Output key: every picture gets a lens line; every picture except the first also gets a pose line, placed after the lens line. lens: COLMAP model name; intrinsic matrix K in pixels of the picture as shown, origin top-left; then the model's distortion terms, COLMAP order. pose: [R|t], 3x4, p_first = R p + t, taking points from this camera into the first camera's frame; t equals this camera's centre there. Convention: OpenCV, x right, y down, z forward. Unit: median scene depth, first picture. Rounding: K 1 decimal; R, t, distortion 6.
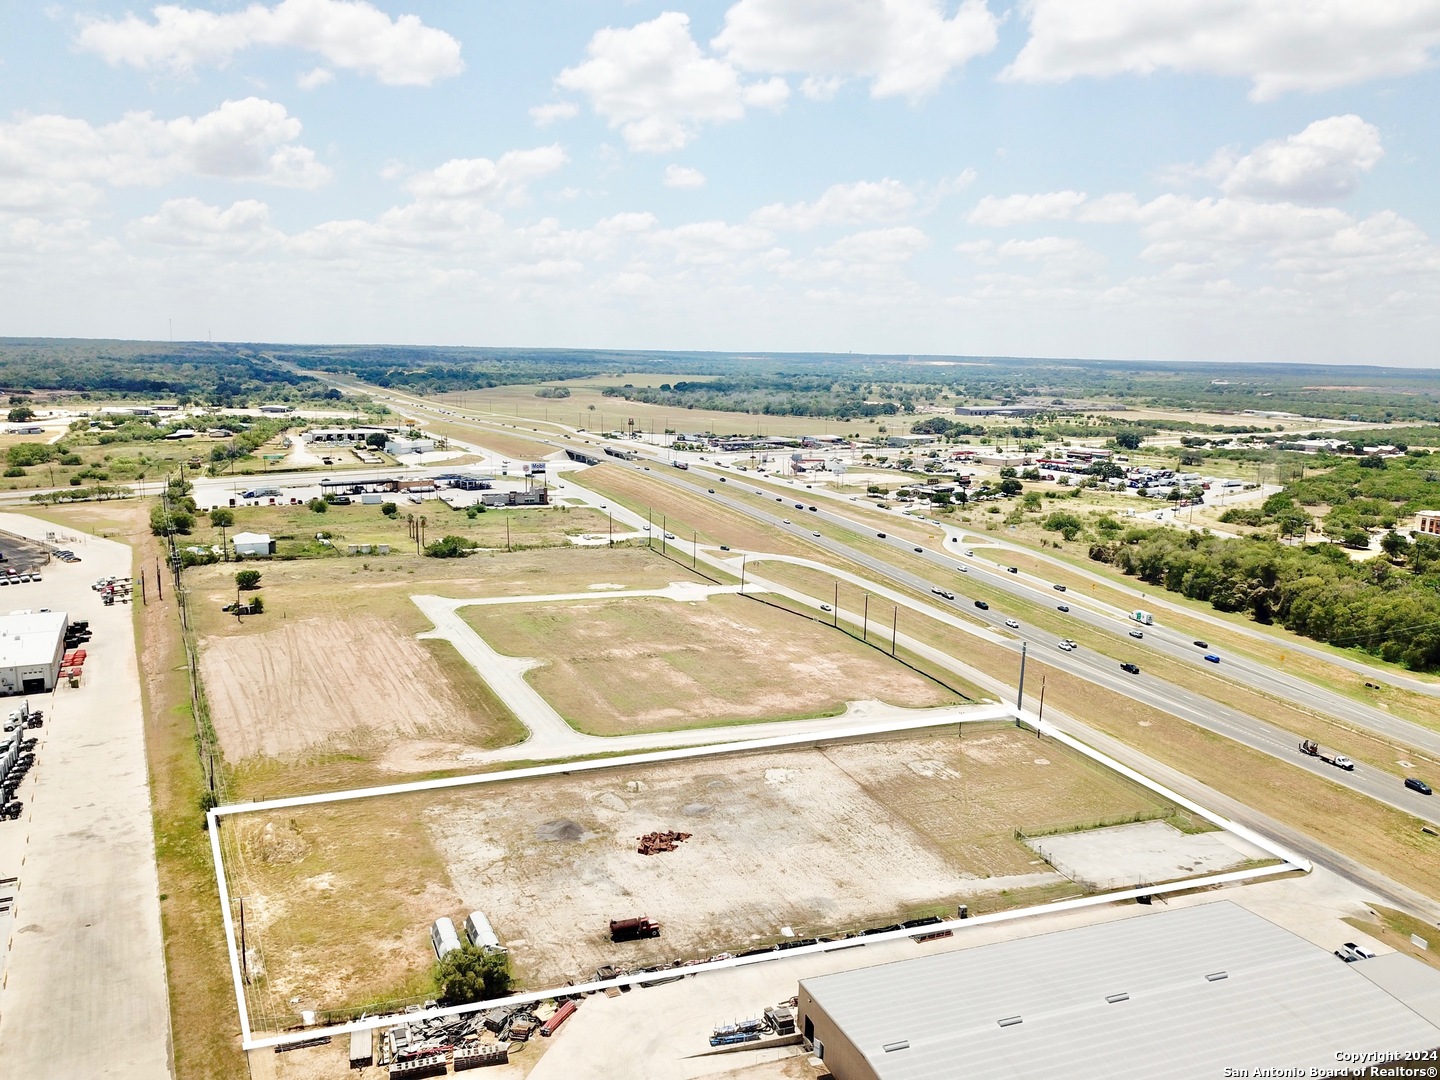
lens RADIAL K [[1086.1, 0, 723.9], [0, 1086.1, 546.6], [0, 0, 1]] dist [0.044426, -0.076442]
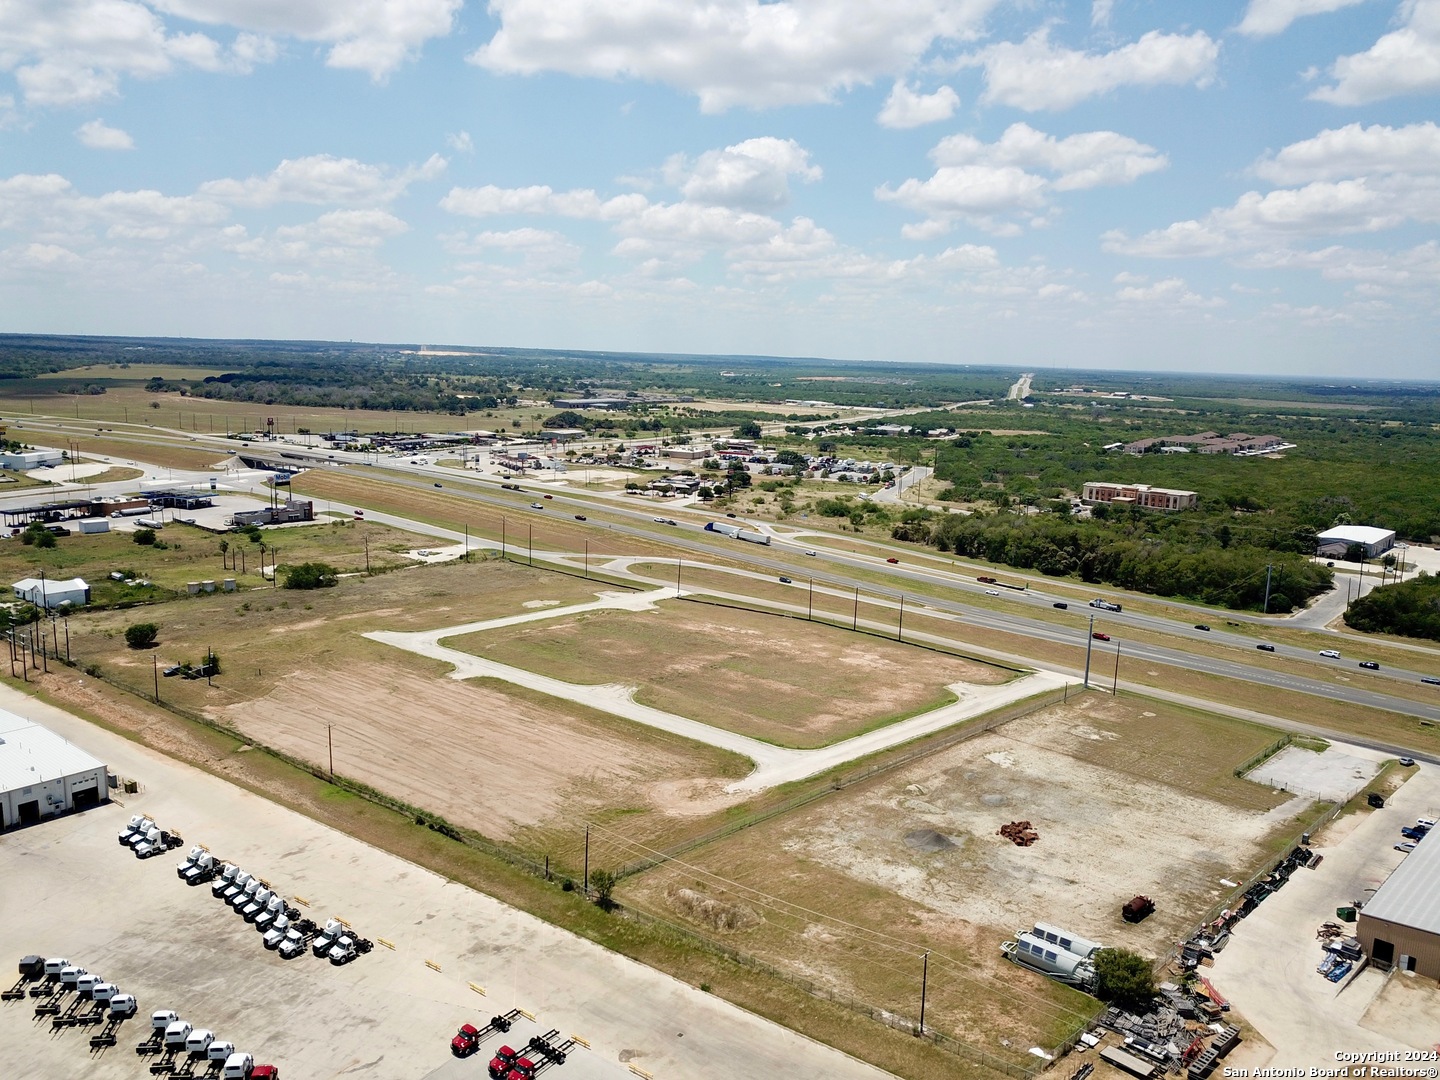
lens RADIAL K [[1086.1, 0, 723.9], [0, 1086.1, 546.6], [0, 0, 1]] dist [0.044426, -0.076442]
pose [[0.900837, -0.070439, 0.428404, -0.492636], [0.066510, 0.997493, 0.024155, -0.033511], [-0.429032, 0.006733, 0.903264, 0.107000]]
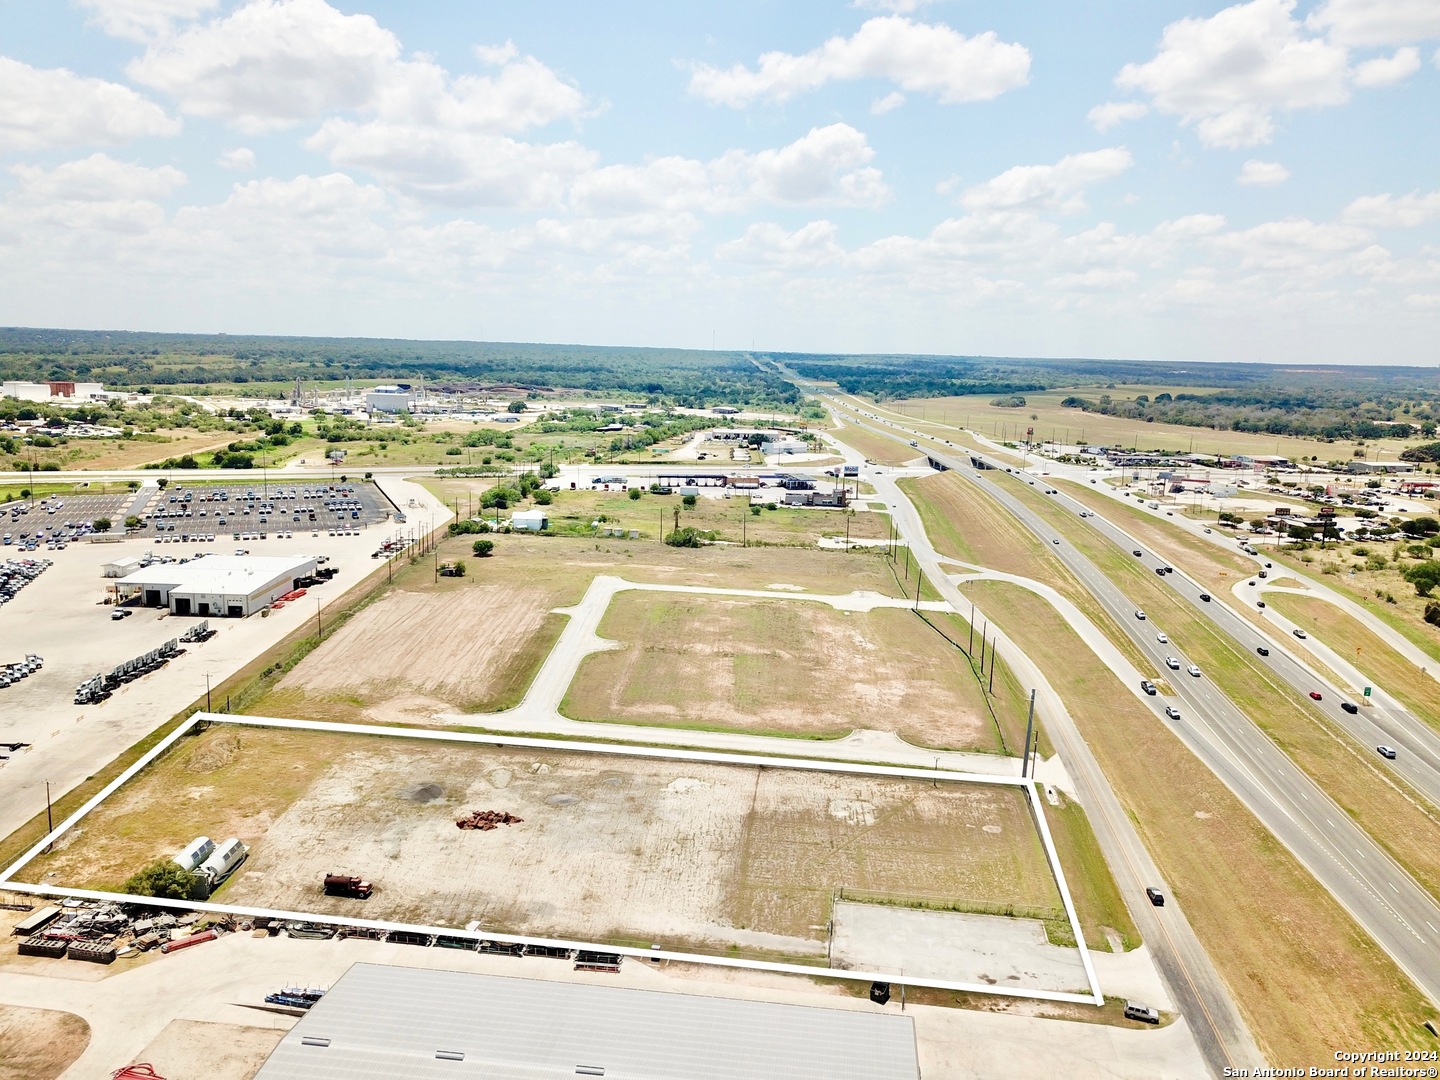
lens RADIAL K [[1086.1, 0, 723.9], [0, 1086.1, 546.6], [0, 0, 1]] dist [0.044426, -0.076442]
pose [[0.892101, 0.085192, -0.443732, 0.371703], [-0.089084, 0.995950, 0.012113, -0.009620], [0.442967, 0.028723, 0.896078, 0.118453]]
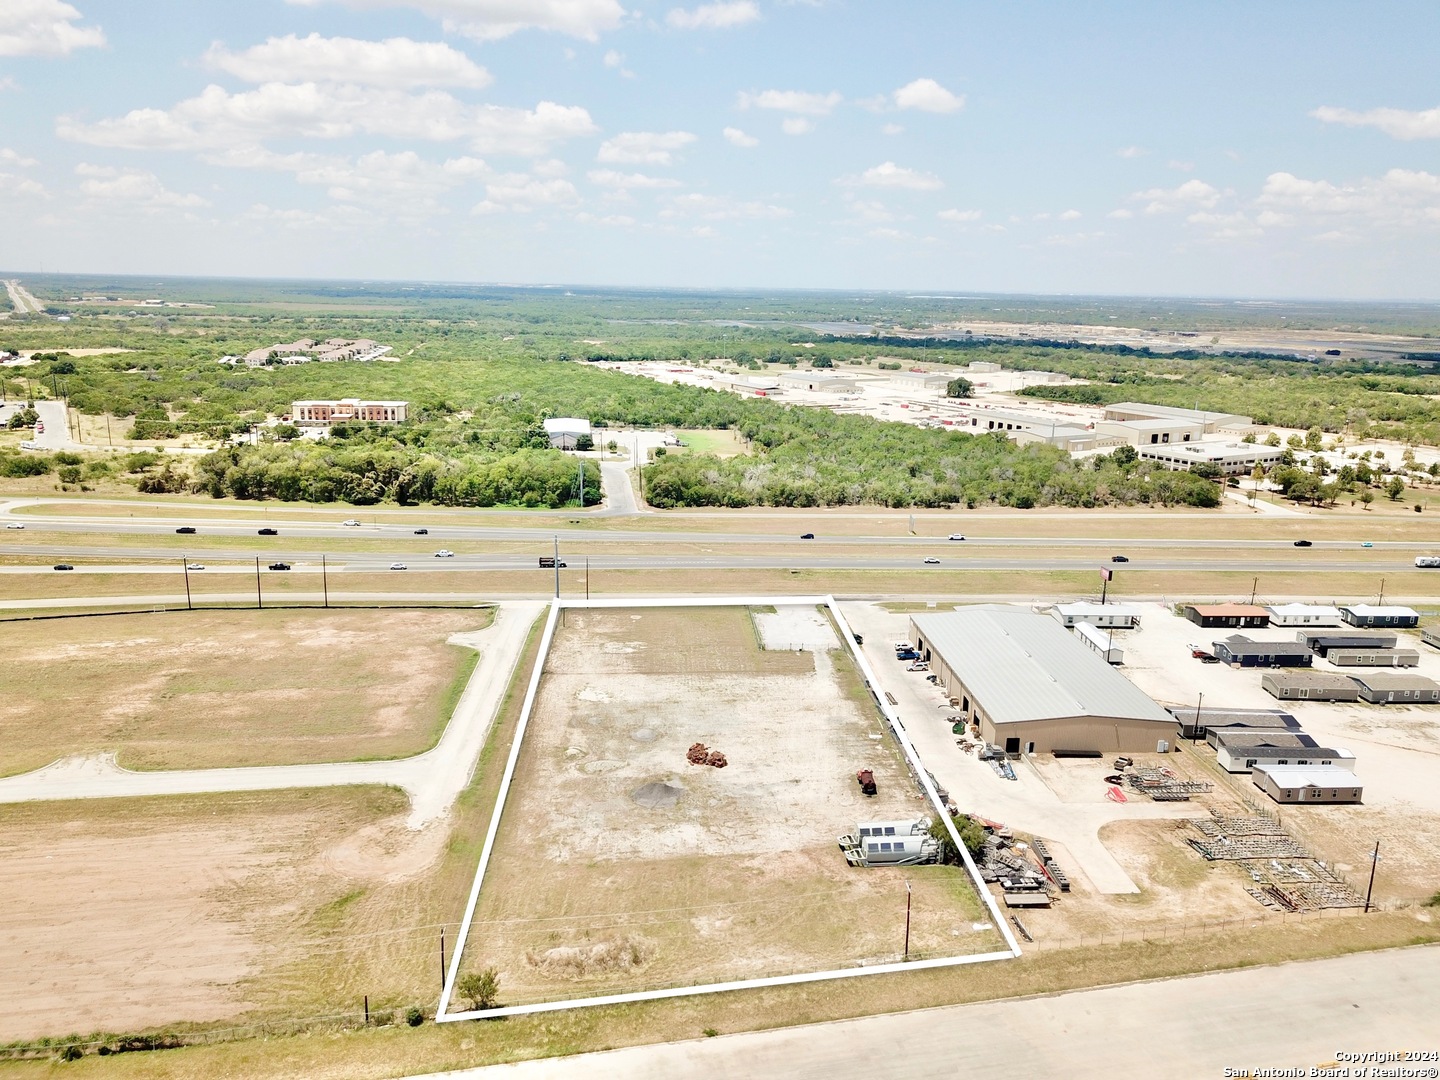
lens RADIAL K [[1107.0, 0, 720.0], [0, 1107.0, 540.0], [0, 0, 1]] dist [0.011065, -0.004727]
pose [[0.279790, -0.233429, 0.931251, -0.665436], [0.156154, 0.968140, 0.195760, -0.095103], [-0.947277, 0.090647, 0.307326, 0.415736]]
